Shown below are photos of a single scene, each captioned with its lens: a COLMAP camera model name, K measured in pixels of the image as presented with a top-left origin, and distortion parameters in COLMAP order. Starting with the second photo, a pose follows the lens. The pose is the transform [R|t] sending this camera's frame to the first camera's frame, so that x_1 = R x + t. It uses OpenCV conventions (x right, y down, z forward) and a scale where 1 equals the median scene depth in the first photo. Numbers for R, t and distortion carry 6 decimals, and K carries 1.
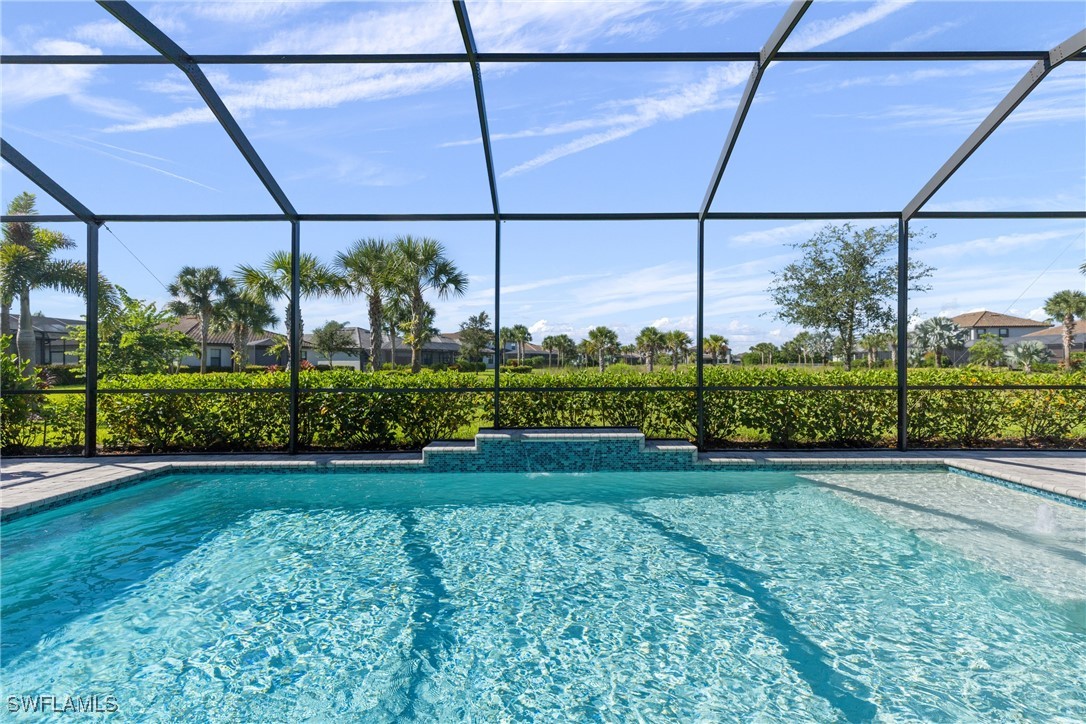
lens RADIAL K [[490.7, 0, 543.7], [0, 490.7, 368.0], [0, 0, 1]] dist [0.009611, -0.001312]
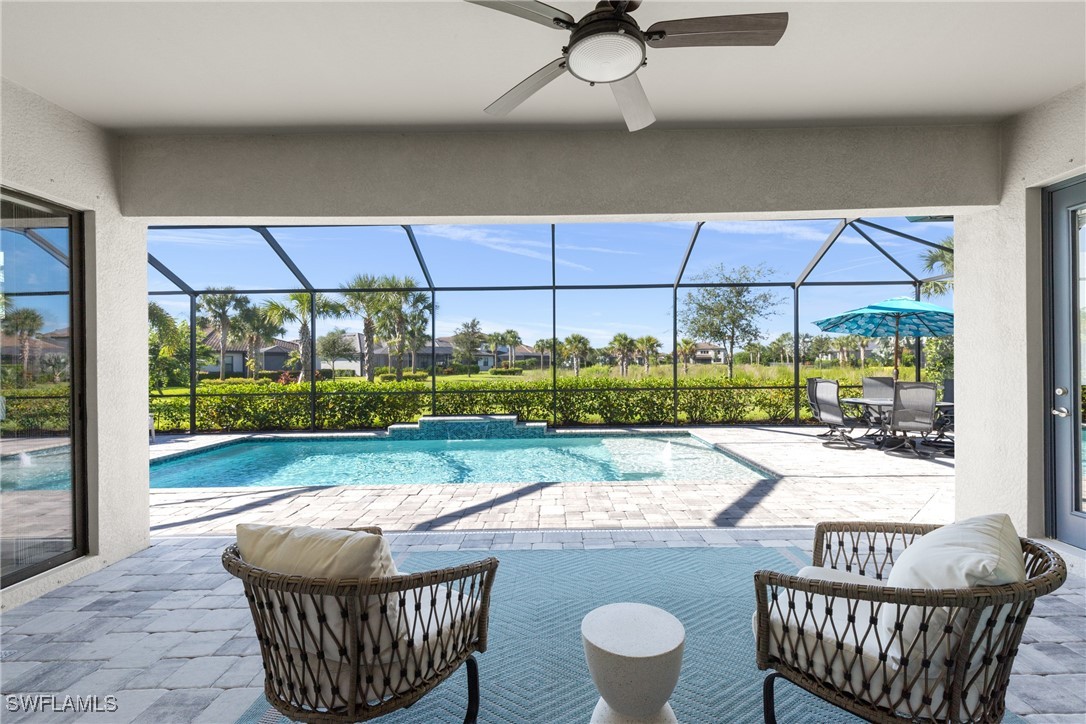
lens RADIAL K [[490.7, 0, 541.4], [0, 490.7, 367.8], [0, 0, 1]] dist [0.009611, -0.001312]
pose [[0.999919, -0.009747, -0.008171, 0.061104], [0.009742, 0.999952, -0.000749, -0.007282], [0.008178, 0.000670, 0.999966, -0.143310]]
